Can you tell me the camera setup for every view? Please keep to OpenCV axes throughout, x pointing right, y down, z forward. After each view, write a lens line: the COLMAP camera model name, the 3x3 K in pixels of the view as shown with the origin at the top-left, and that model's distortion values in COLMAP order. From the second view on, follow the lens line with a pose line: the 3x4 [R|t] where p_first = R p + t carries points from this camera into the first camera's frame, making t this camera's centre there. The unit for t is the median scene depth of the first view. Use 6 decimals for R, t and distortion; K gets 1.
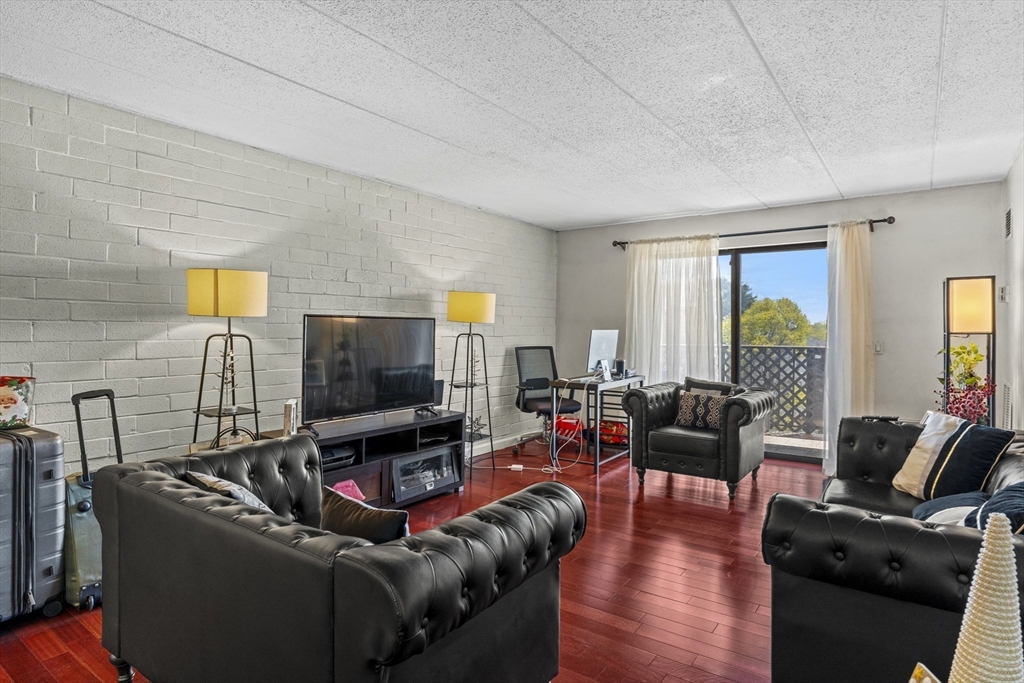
lens RADIAL K [[572.5, 0, 515.1], [0, 572.5, 331.9], [0, 0, 1]] dist [-0.006264, 0.000847]
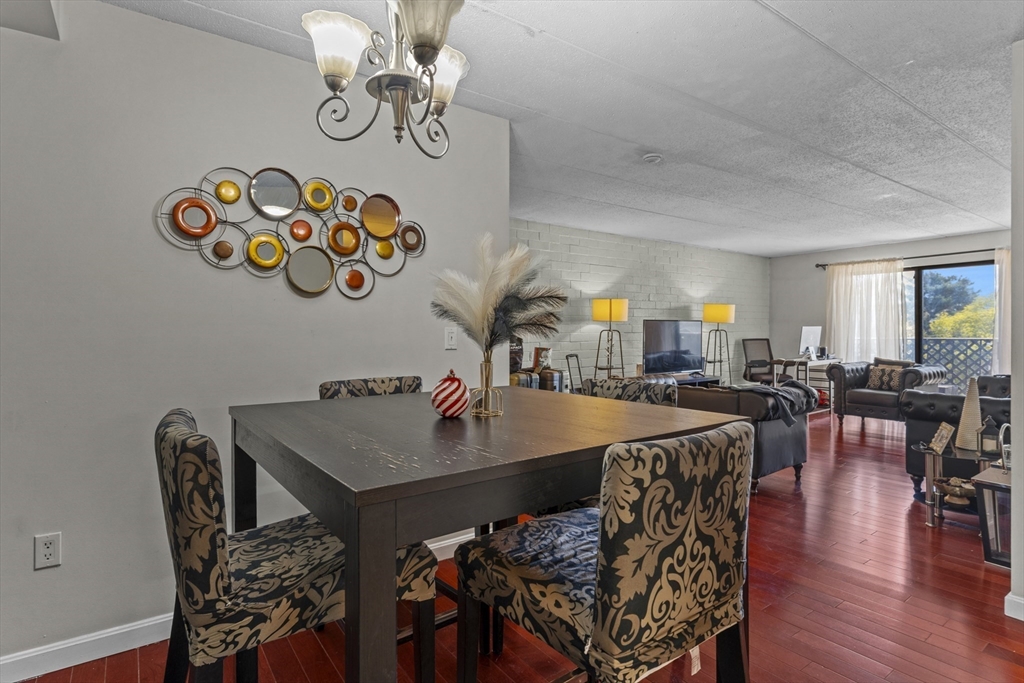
lens RADIAL K [[533.0, 0, 510.3], [0, 533.0, 335.4], [0, 0, 1]] dist [0.011625, -0.002120]
pose [[0.946909, -0.007353, -0.321418, -0.148664], [0.008615, 0.999960, 0.002507, 0.010321], [0.321387, -0.005143, 0.946934, -0.614220]]
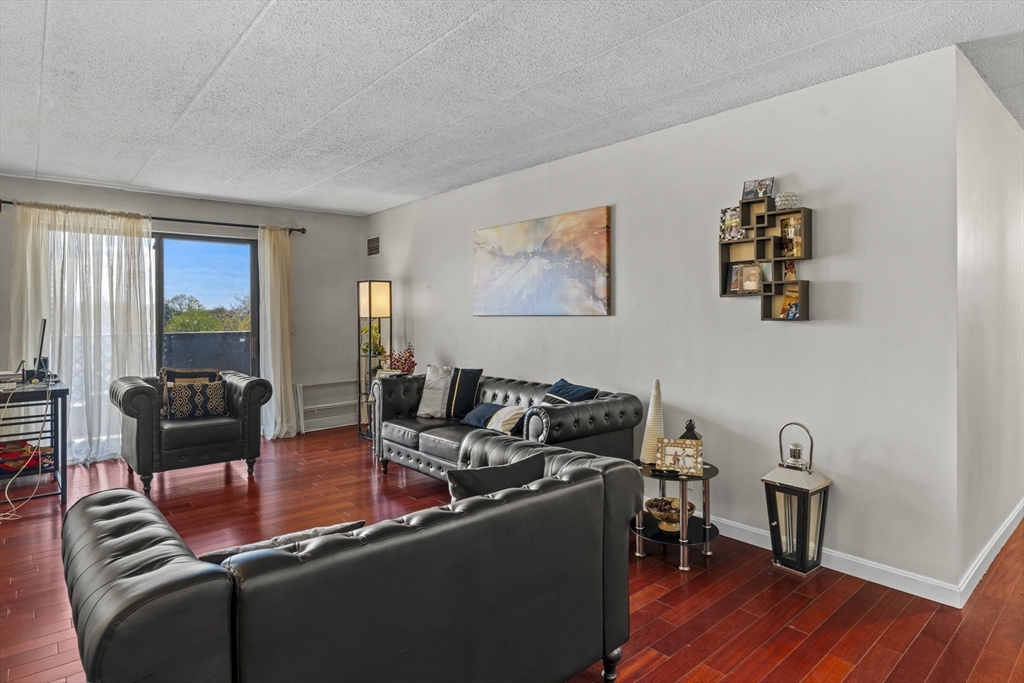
lens RADIAL K [[572.5, 0, 513.2], [0, 572.5, 318.6], [0, 0, 1]] dist [-0.006264, 0.000847]
pose [[0.234940, -0.011563, 0.971941, -0.464619], [0.010730, 0.999899, 0.009302, -0.004124], [-0.971951, 0.008244, 0.235041, 0.225635]]
